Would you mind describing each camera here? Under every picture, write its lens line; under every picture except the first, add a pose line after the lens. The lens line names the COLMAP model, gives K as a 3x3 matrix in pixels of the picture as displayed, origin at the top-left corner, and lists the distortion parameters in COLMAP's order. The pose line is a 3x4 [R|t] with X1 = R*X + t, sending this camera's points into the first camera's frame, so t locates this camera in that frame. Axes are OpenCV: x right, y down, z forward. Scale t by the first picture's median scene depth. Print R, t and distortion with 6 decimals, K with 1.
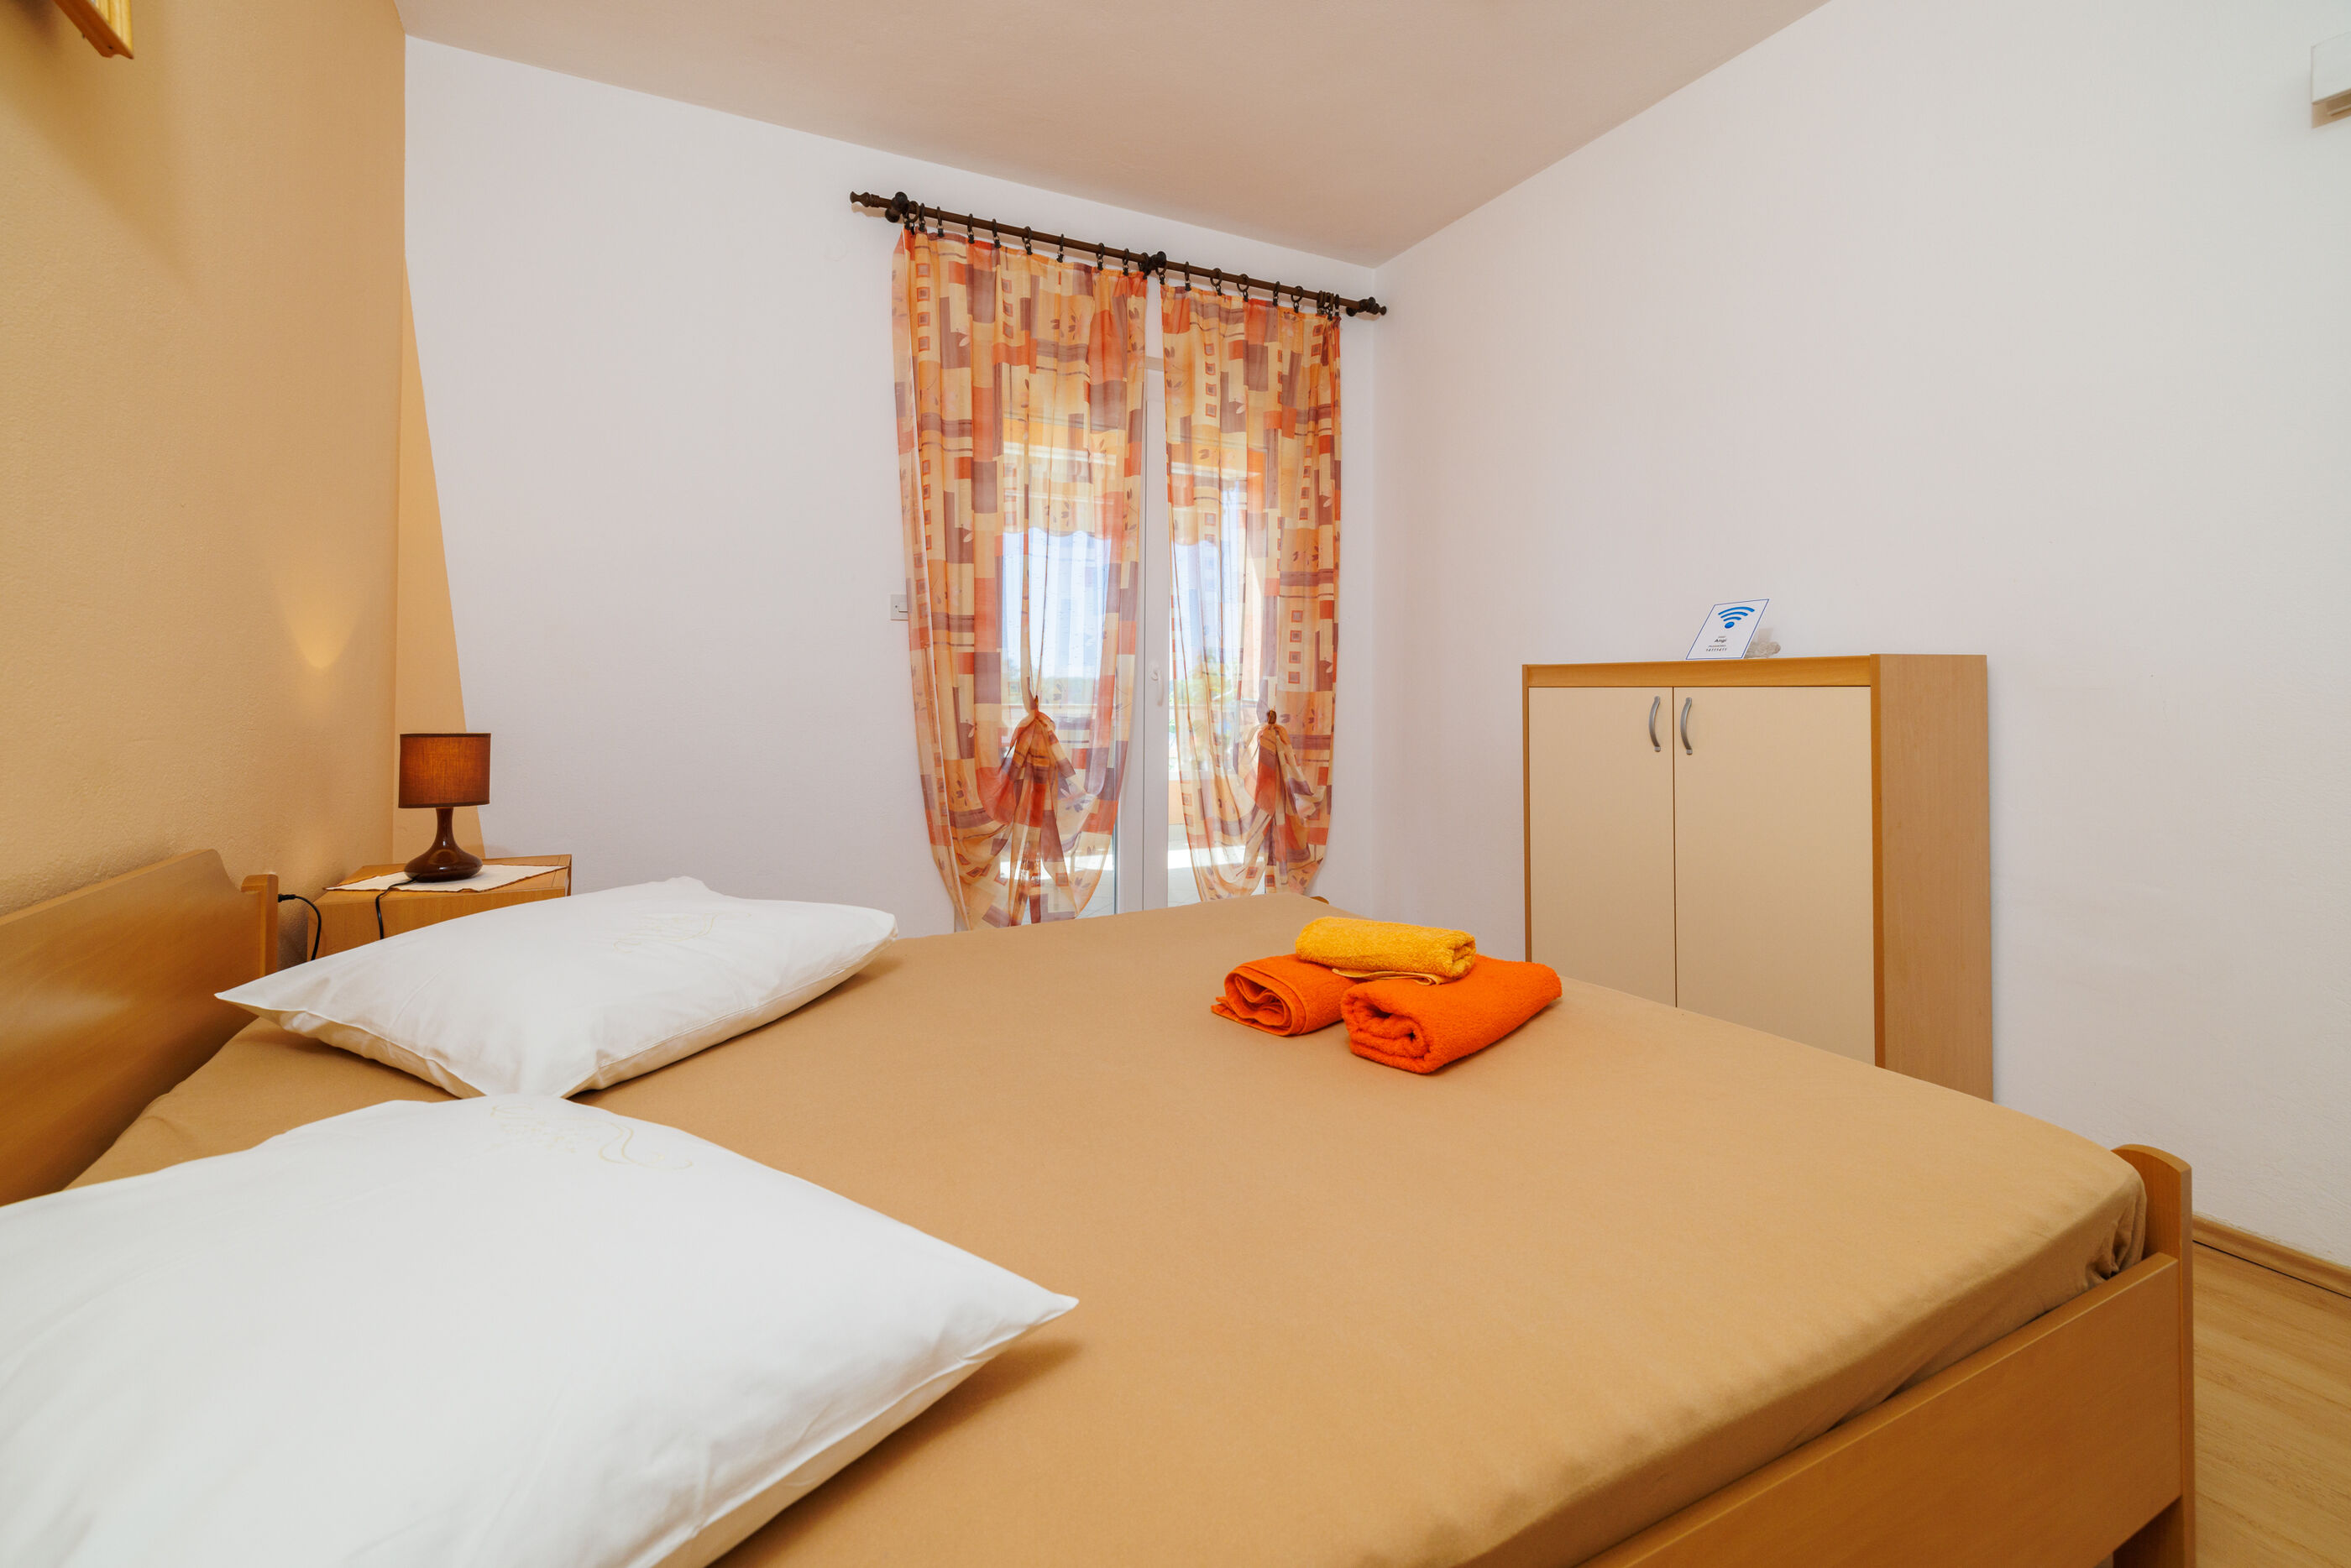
lens RADIAL K [[1016.5, 0, 1183.1], [0, 1016.5, 681.6], [0, 0, 1]] dist [0.000533, -0.000135]
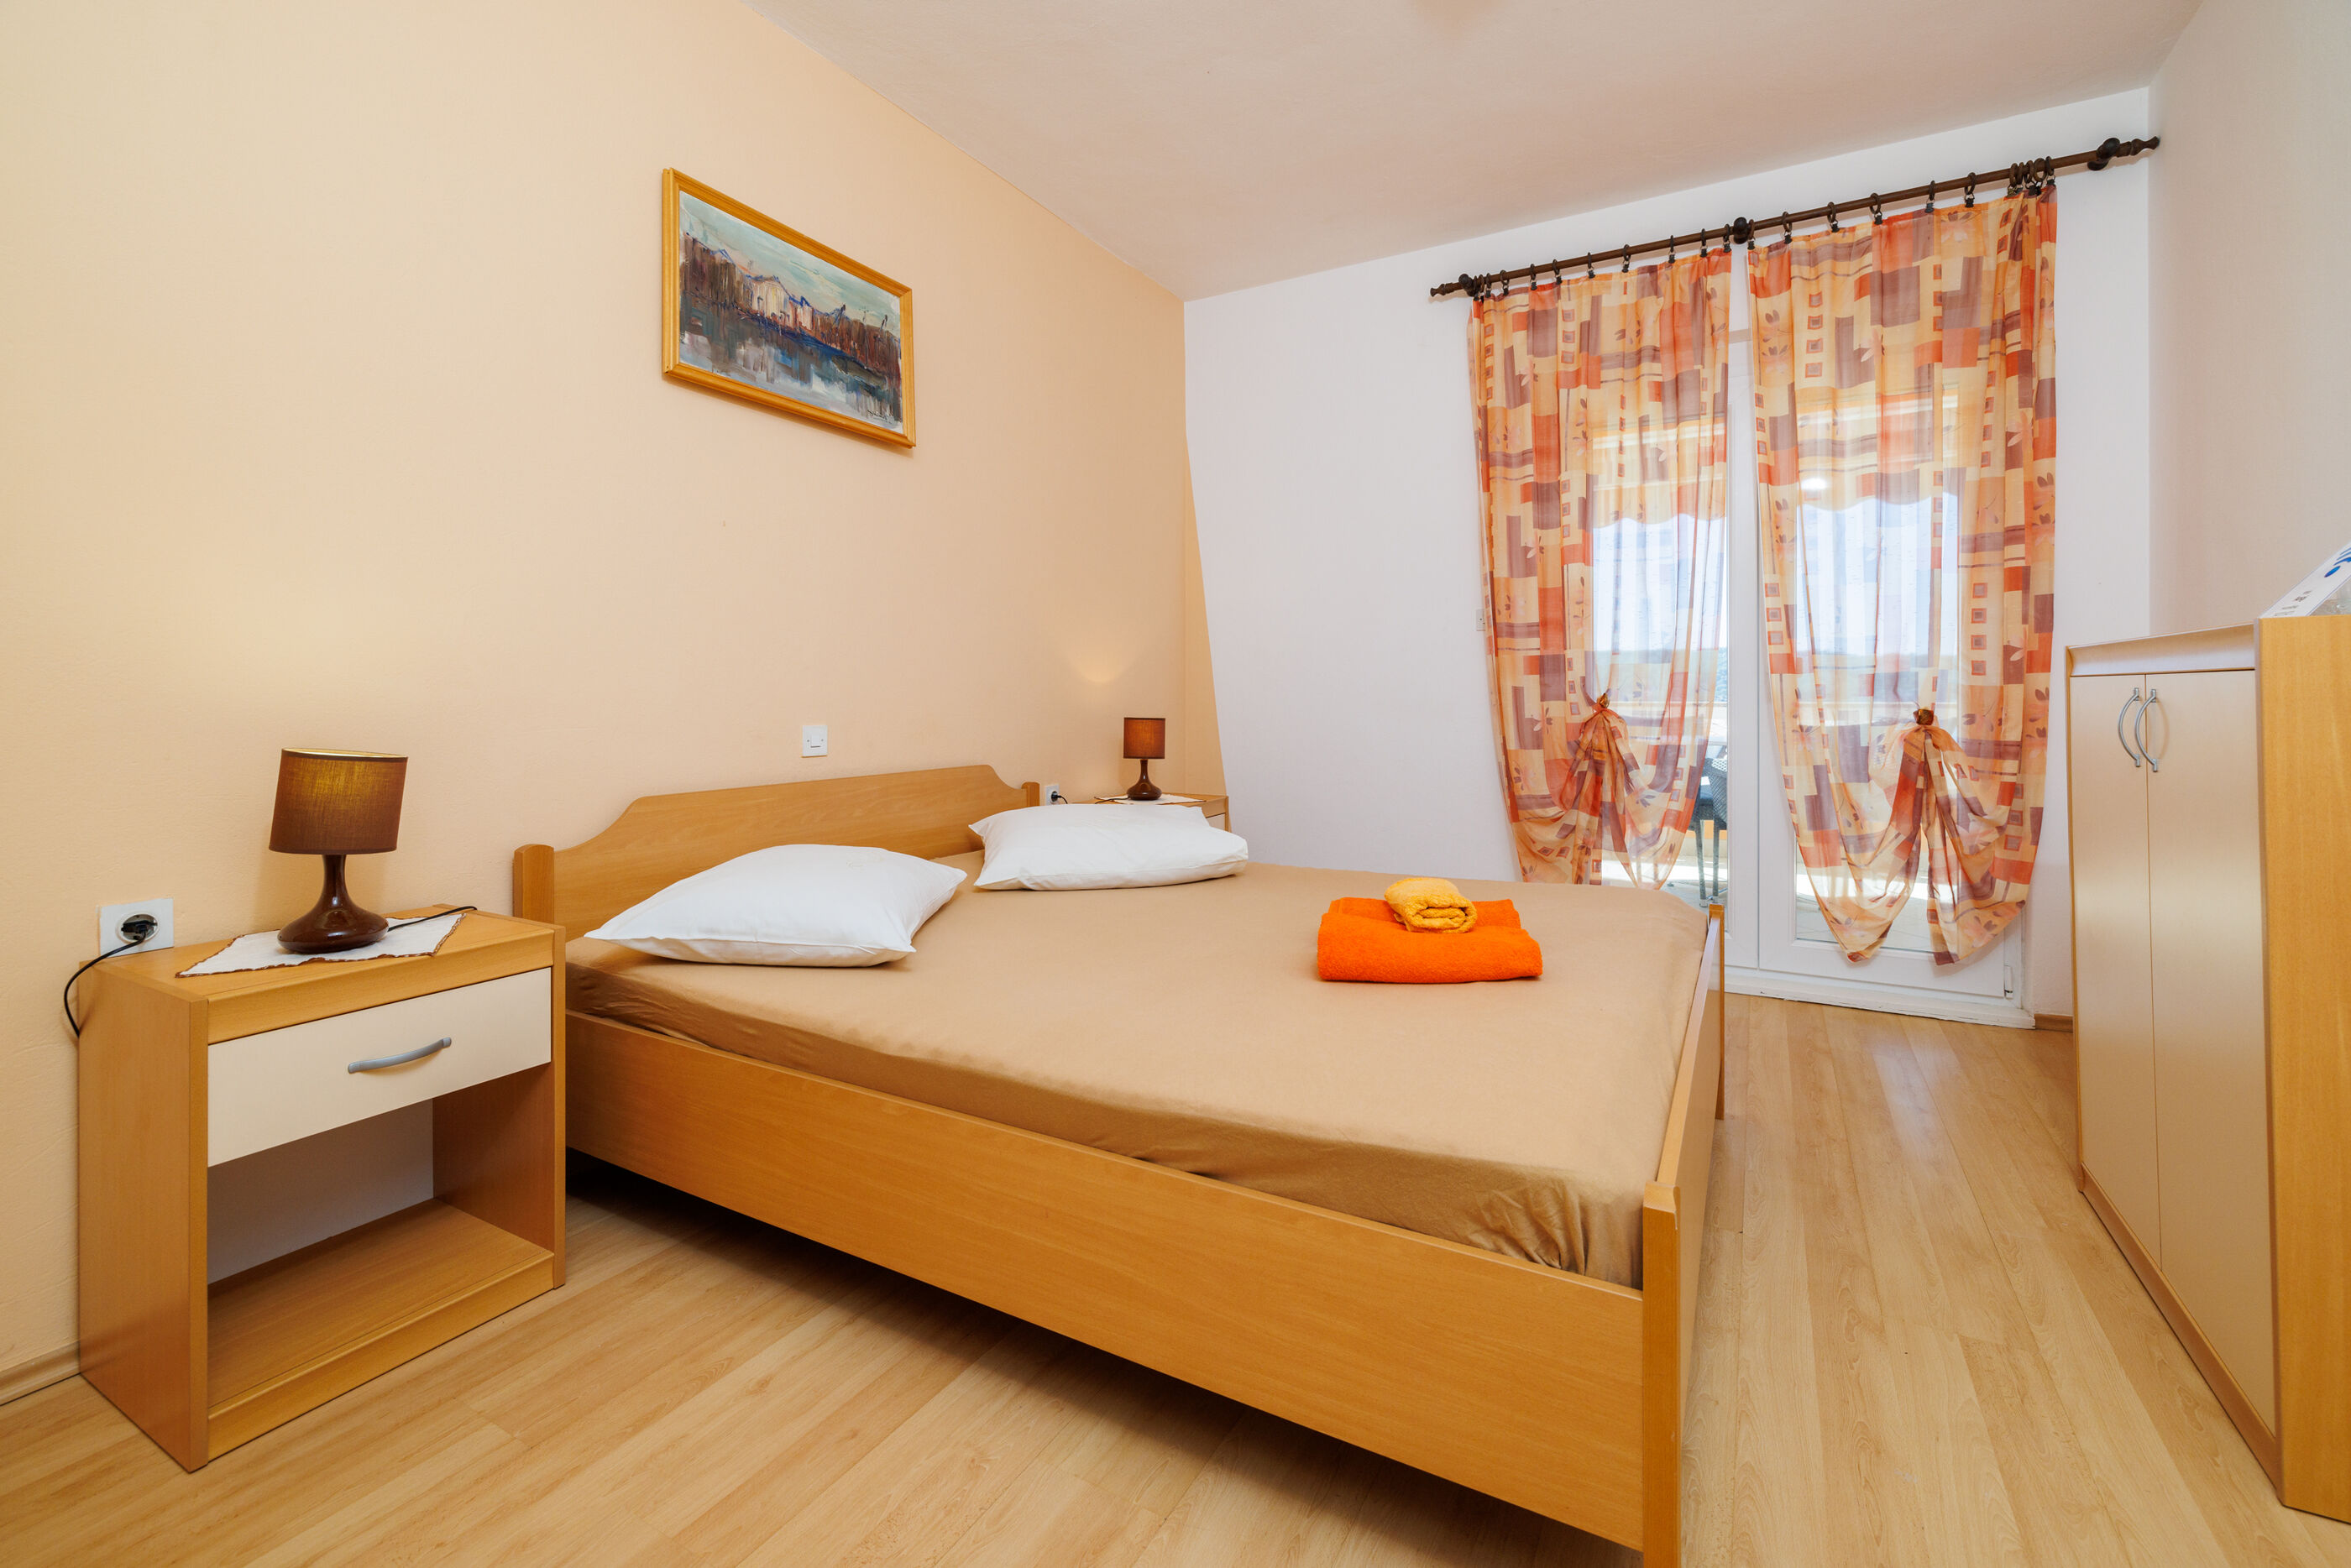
lens RADIAL K [[1016.5, 0, 1183.1], [0, 1016.5, 681.6], [0, 0, 1]] dist [0.000533, -0.000135]
pose [[0.545753, -0.013975, -0.837829, 0.487824], [0.018235, 0.999822, -0.004798, -0.001138], [0.837748, -0.012659, 0.545911, 0.056021]]
